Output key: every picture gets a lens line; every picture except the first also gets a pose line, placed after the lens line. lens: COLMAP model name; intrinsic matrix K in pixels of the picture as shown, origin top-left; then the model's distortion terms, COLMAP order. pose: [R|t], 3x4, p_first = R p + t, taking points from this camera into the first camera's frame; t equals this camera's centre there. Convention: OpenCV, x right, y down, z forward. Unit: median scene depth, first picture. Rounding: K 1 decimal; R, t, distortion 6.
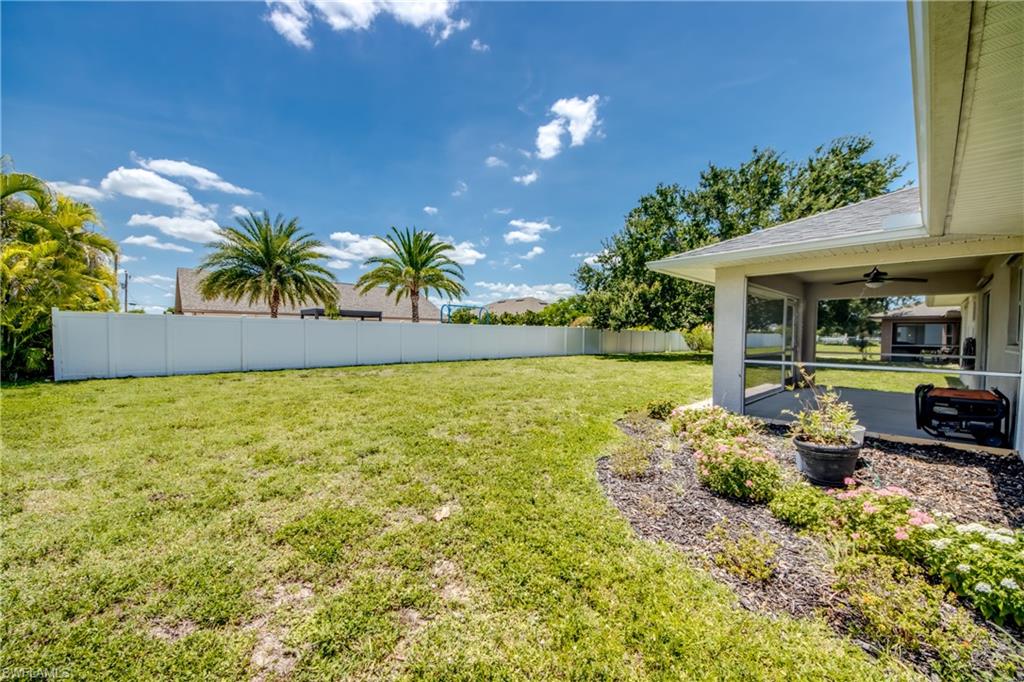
lens RADIAL K [[380.3, 0, 508.4], [0, 380.3, 344.1], [0, 0, 1]] dist [0.031053, -0.022495]
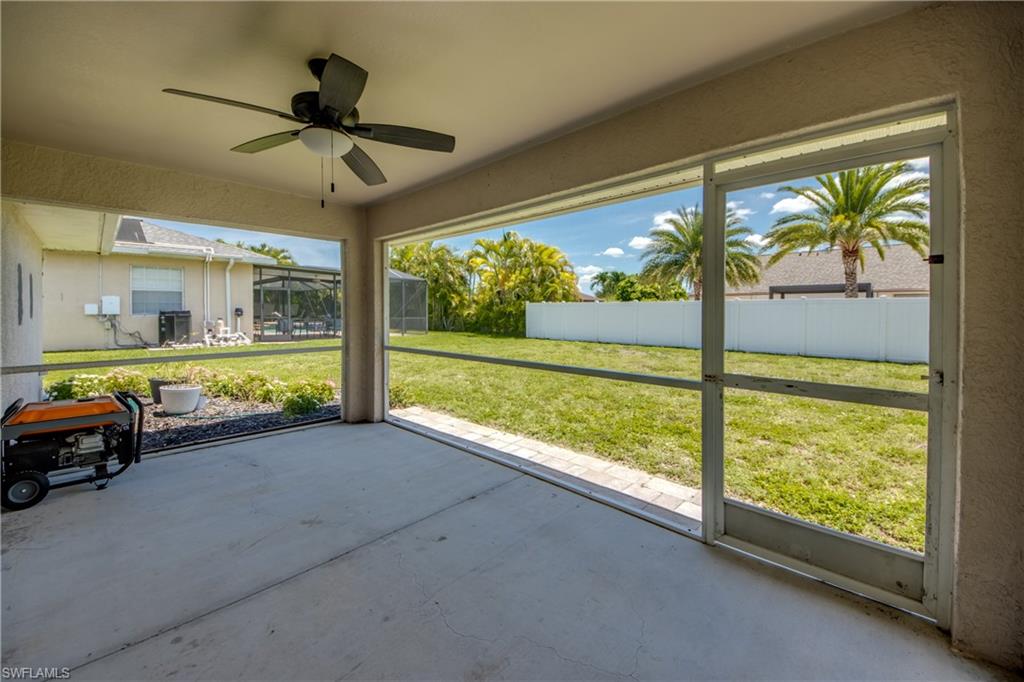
lens RADIAL K [[394.7, 0, 511.9], [0, 394.7, 316.0], [0, 0, 1]] dist [0.000205, -0.000515]
pose [[0.069408, 0.003076, -0.997584, 0.370707], [-0.029715, 0.999558, 0.001015, -0.006889], [0.997146, 0.029572, 0.069469, 0.338701]]
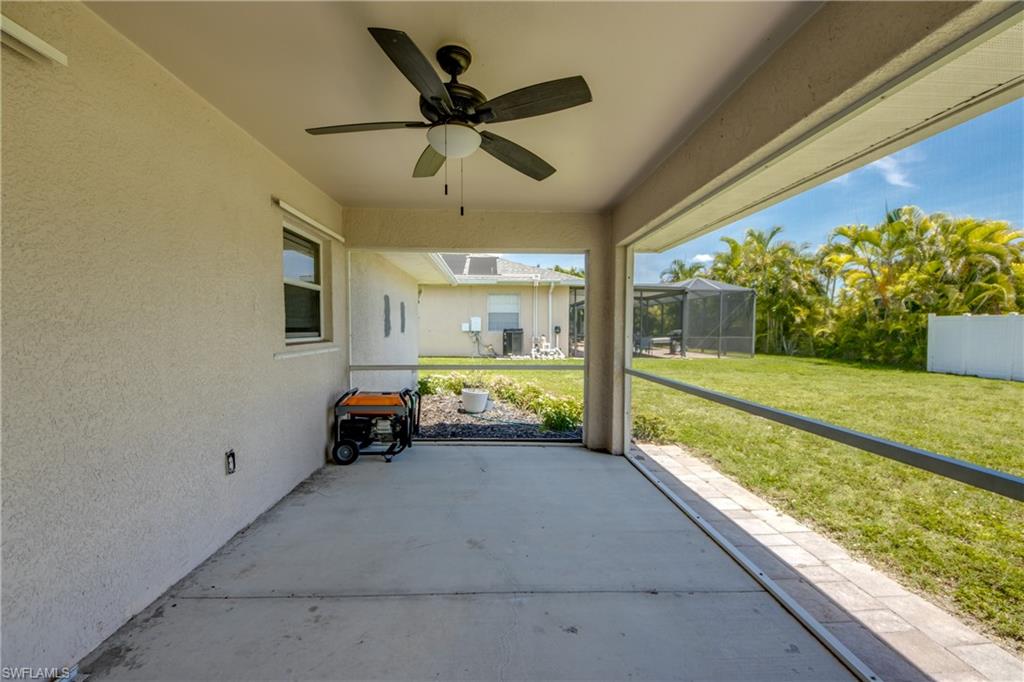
lens RADIAL K [[419.9, 0, 506.7], [0, 419.9, 345.6], [0, 0, 1]] dist [0.022116, -0.019457]
pose [[-0.654722, 0.019509, -0.755618, 0.335518], [-0.030819, 0.998147, 0.052475, -0.007684], [0.755241, 0.057644, -0.652907, 0.371521]]
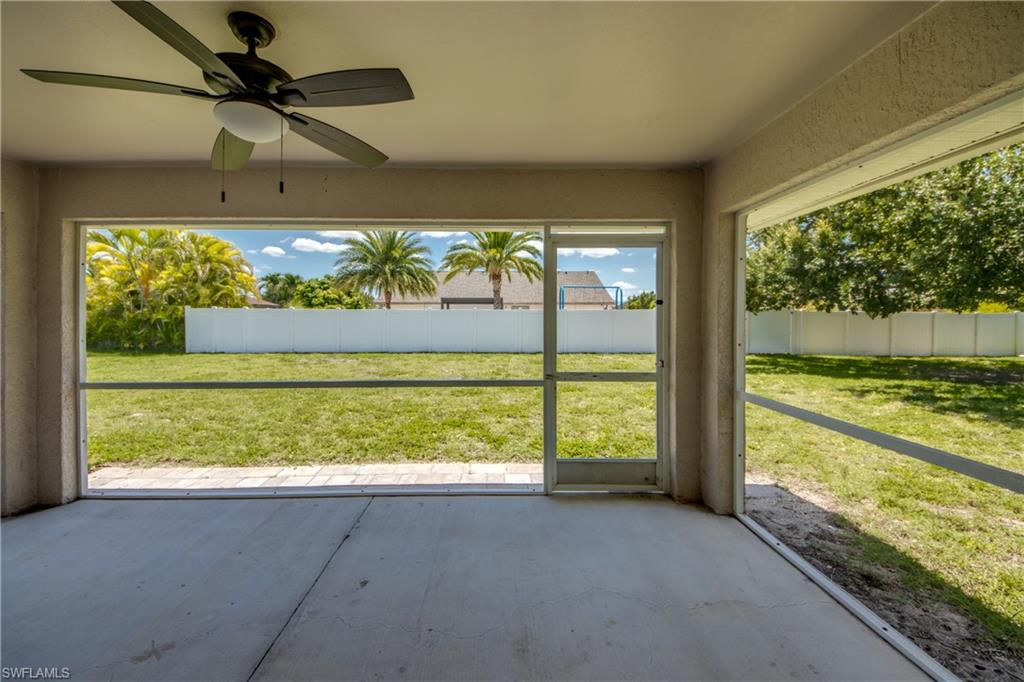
lens RADIAL K [[390.2, 0, 498.0], [0, 390.2, 317.3], [0, 0, 1]] dist [0.011758, -0.000182]
pose [[0.747987, -0.006938, -0.663677, 0.353035], [-0.013941, 0.999561, -0.026161, -0.009997], [0.663567, 0.028821, 0.747561, 0.276671]]
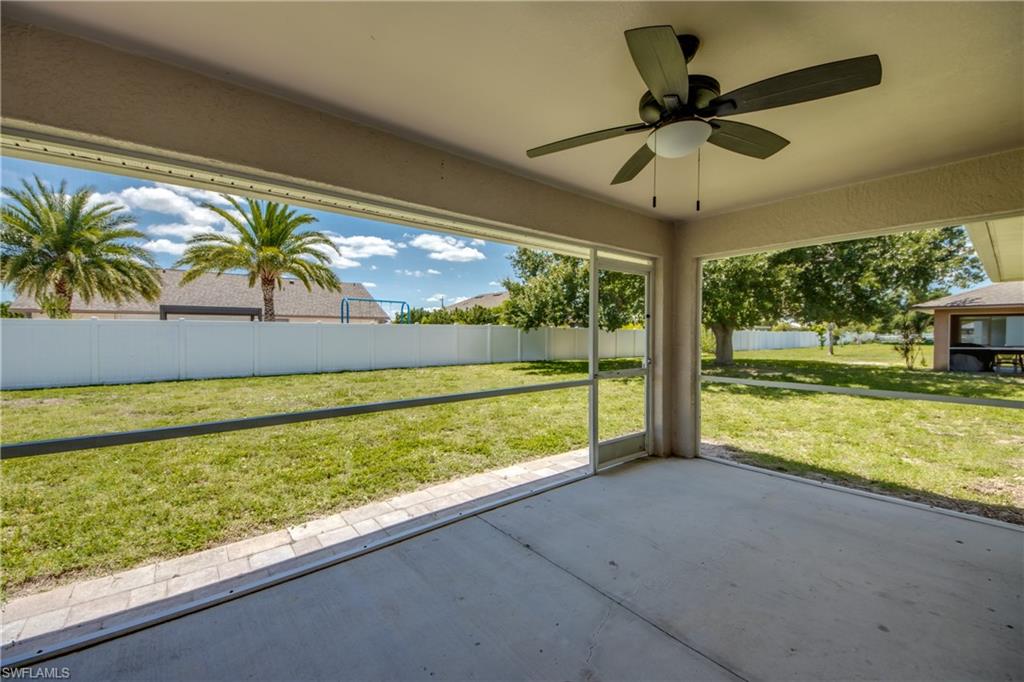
lens RADIAL K [[407.7, 0, 499.1], [0, 407.7, 334.6], [0, 0, 1]] dist [0.000403, -0.000244]
pose [[0.997698, -0.008305, -0.067299, 0.240695], [0.006548, 0.999633, -0.026290, -0.005724], [0.067493, 0.025789, 0.997386, 0.214884]]
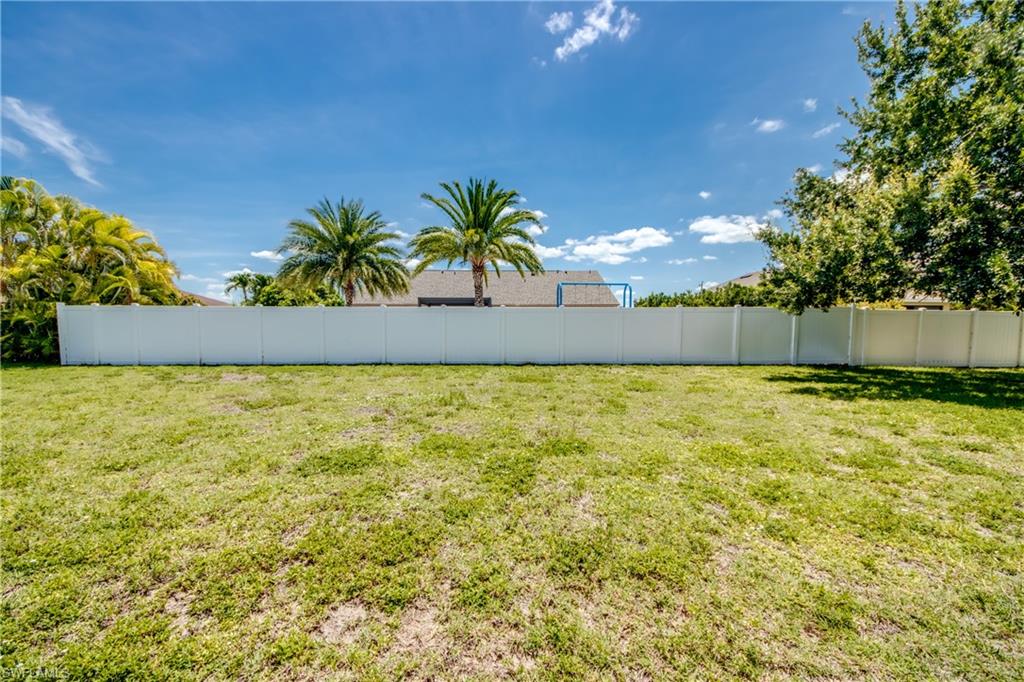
lens RADIAL K [[382.8, 0, 515.5], [0, 382.8, 344.9], [0, 0, 1]] dist [0.000907, -0.010309]
pose [[0.772046, 0.026710, -0.635006, 0.260554], [-0.013631, 0.999583, 0.025472, -0.005015], [0.635421, -0.011010, 0.772087, 0.438634]]
